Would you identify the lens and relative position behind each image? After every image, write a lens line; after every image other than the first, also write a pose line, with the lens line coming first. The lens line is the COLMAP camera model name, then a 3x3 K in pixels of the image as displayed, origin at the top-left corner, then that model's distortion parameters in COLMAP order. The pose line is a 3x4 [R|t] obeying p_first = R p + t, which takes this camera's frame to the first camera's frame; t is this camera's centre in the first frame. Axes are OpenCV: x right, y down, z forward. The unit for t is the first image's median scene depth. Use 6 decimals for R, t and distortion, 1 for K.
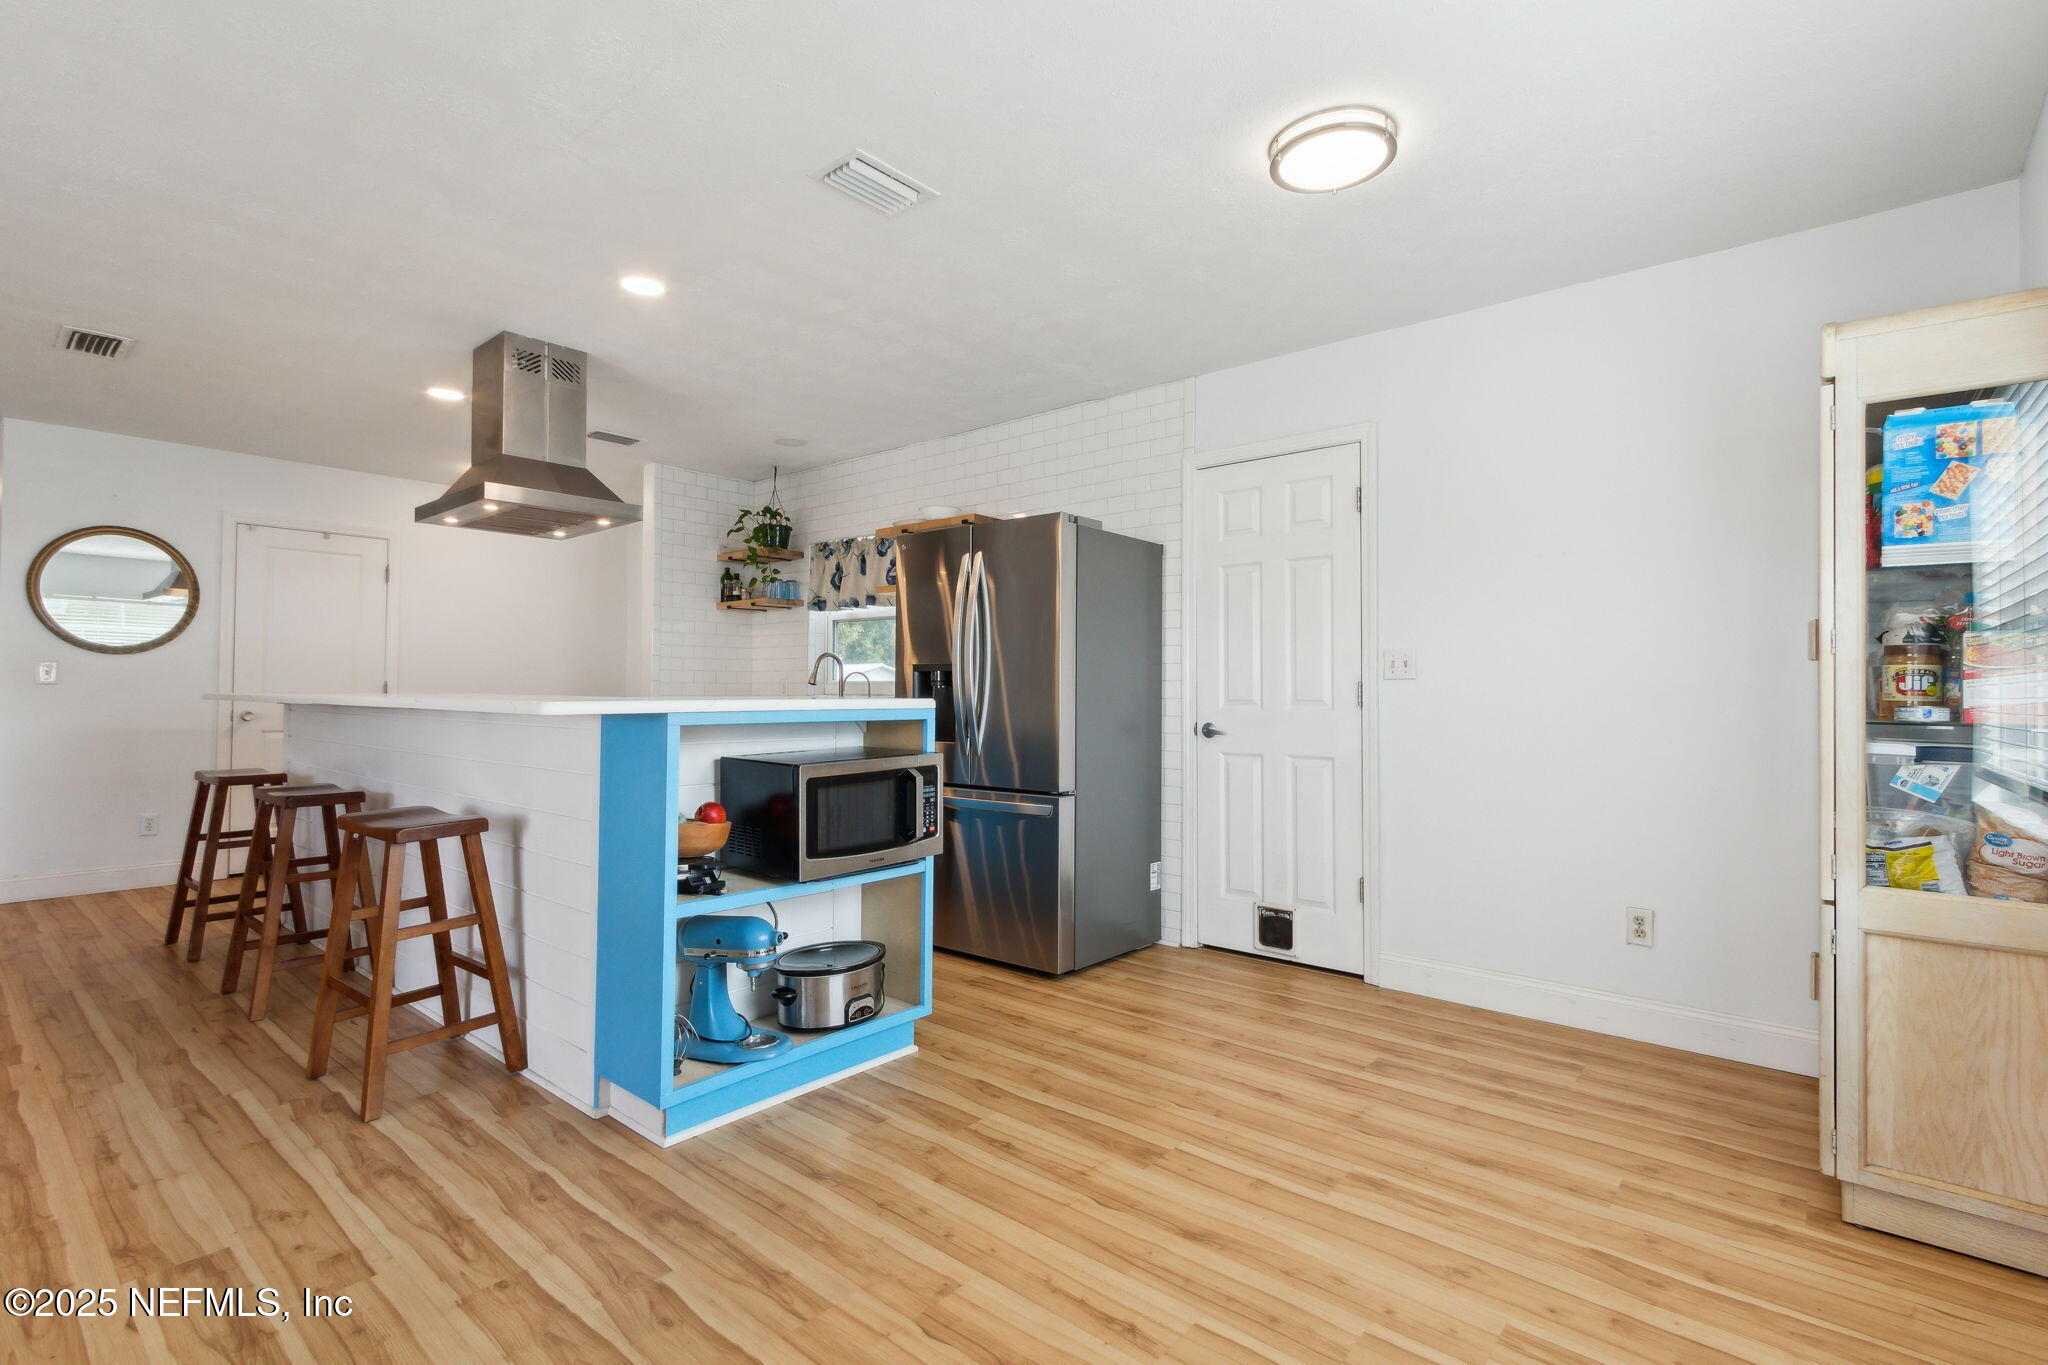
lens RADIAL K [[970.9, 0, 1012.6], [0, 970.9, 693.9], [0, 0, 1]] dist [0.001415, -0.000111]
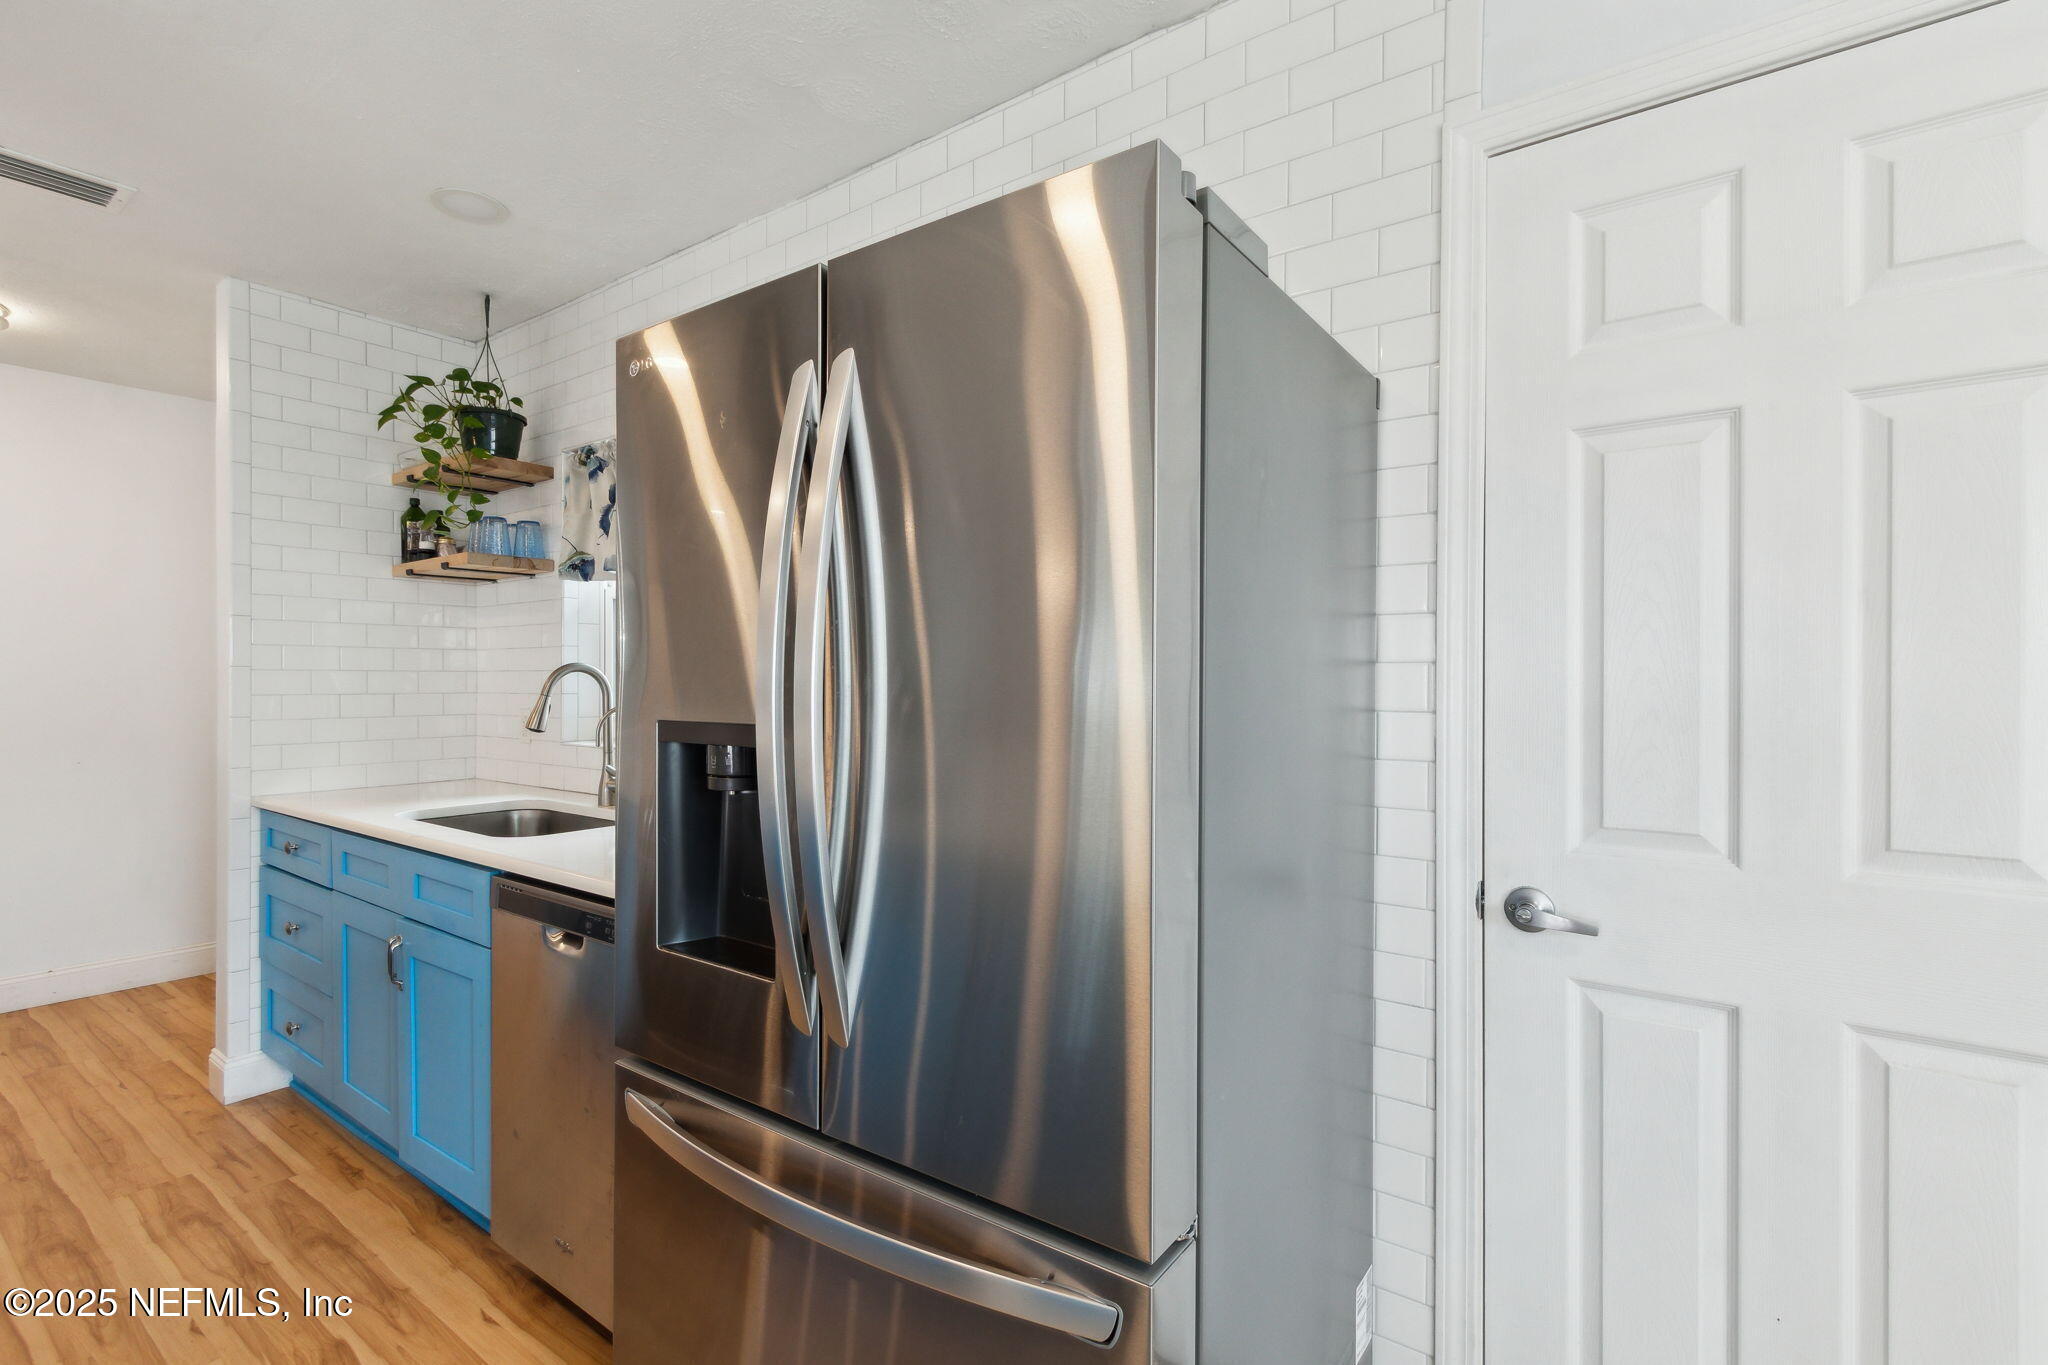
lens RADIAL K [[953.3, 0, 1022.5], [0, 953.3, 690.0], [0, 0, 1]] dist [0.001494, 0.000420]
pose [[0.997328, -0.000870, 0.073048, -0.001291], [0.000384, 0.999978, 0.006669, -0.030835], [-0.073052, -0.006623, 0.997306, 0.487352]]
